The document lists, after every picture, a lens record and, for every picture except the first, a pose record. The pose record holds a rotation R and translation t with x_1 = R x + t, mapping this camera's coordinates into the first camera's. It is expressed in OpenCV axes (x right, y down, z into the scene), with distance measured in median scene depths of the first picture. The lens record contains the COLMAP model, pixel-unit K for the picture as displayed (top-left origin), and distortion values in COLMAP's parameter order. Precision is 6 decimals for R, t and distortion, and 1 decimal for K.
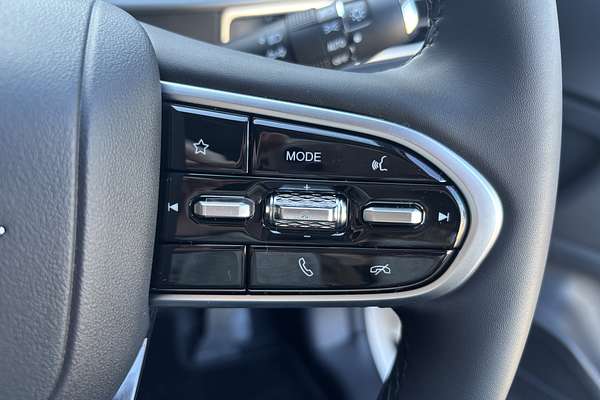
lens RADIAL K [[507.2, 0, 300.0], [0, 507.2, 200.0], [0, 0, 1]] dist [0.011490, 0.003759]
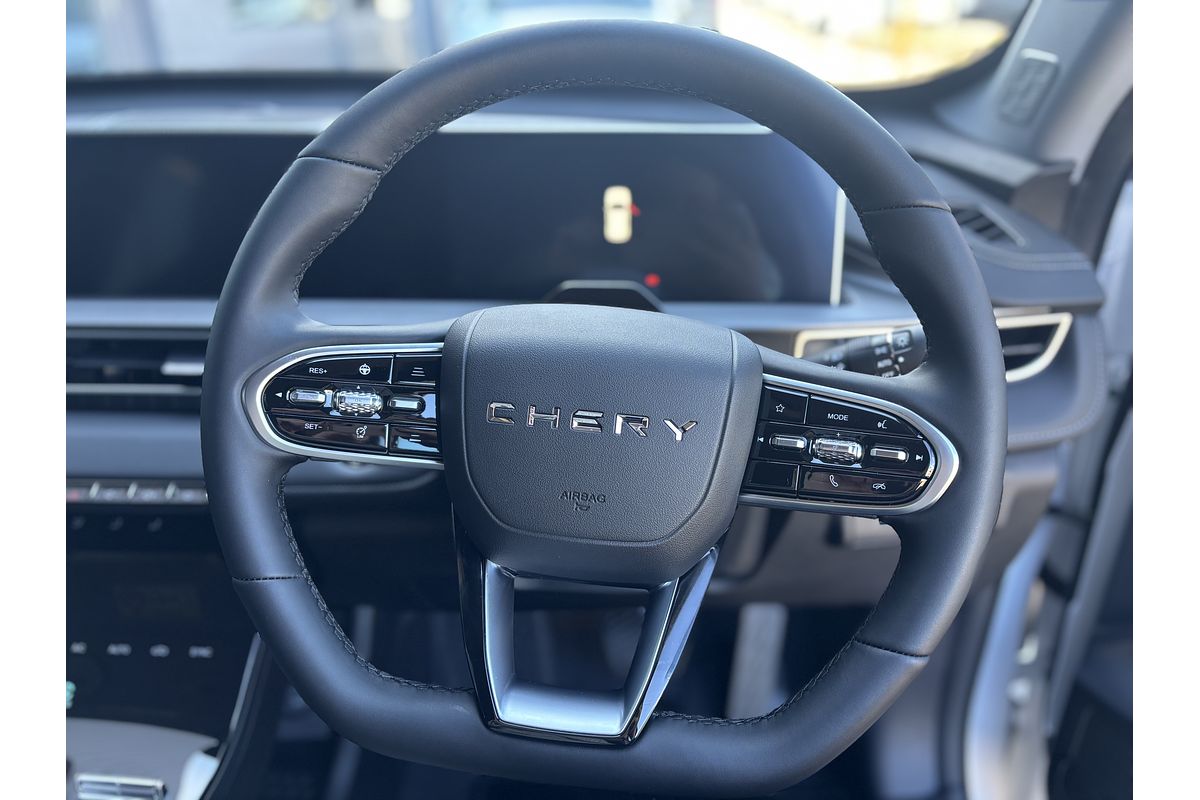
lens RADIAL K [[1014.5, 0, 600.0], [0, 1014.5, 400.0], [0, 0, 1]] dist [0.011490, 0.003759]
pose [[0.946140, 0.062845, -0.317599, 0.329720], [-0.147112, 0.957311, -0.248824, 0.826755], [0.288403, 0.282145, 0.914996, -2.398259]]
